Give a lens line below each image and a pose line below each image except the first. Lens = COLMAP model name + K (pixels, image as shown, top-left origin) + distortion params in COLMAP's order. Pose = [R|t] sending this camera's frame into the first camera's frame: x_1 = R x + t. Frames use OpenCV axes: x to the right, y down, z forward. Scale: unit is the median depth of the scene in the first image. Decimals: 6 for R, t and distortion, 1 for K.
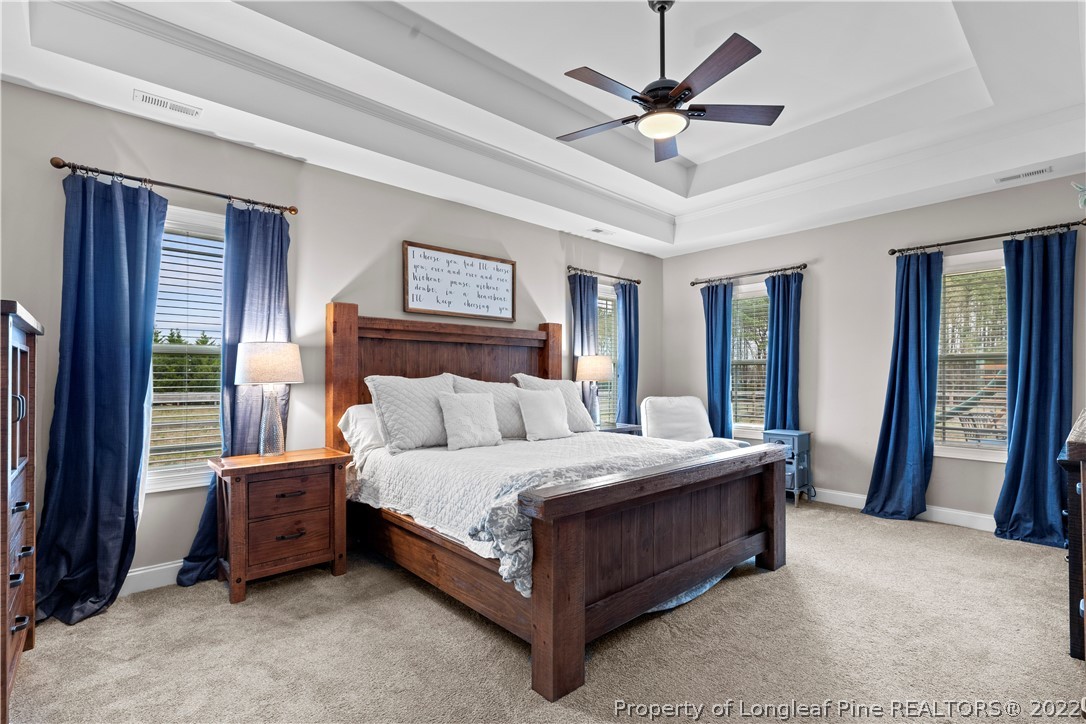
lens RADIAL K [[497.0, 0, 546.7], [0, 497.0, 373.5], [0, 0, 1]] dist [0.000232, -0.000061]
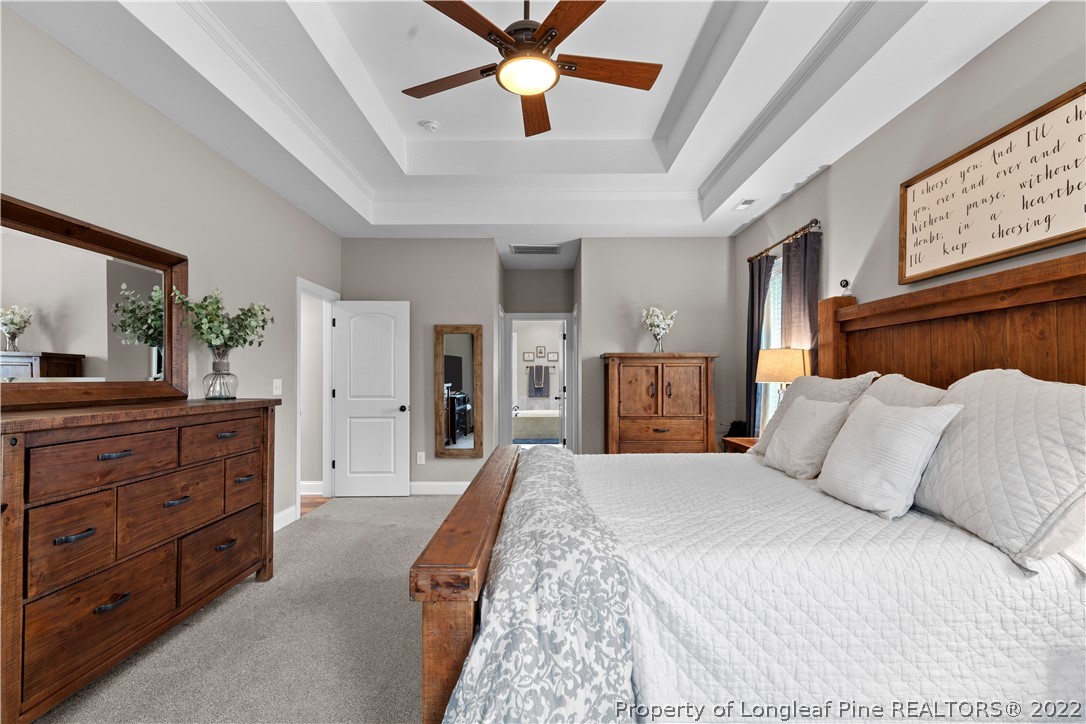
lens RADIAL K [[497.0, 0, 546.7], [0, 497.0, 373.5], [0, 0, 1]] dist [0.000232, -0.000061]
pose [[-0.663757, -0.007636, -0.747910, 0.527420], [0.002493, 0.999920, -0.012421, 0.008107], [0.747945, -0.010109, -0.663684, 0.998225]]
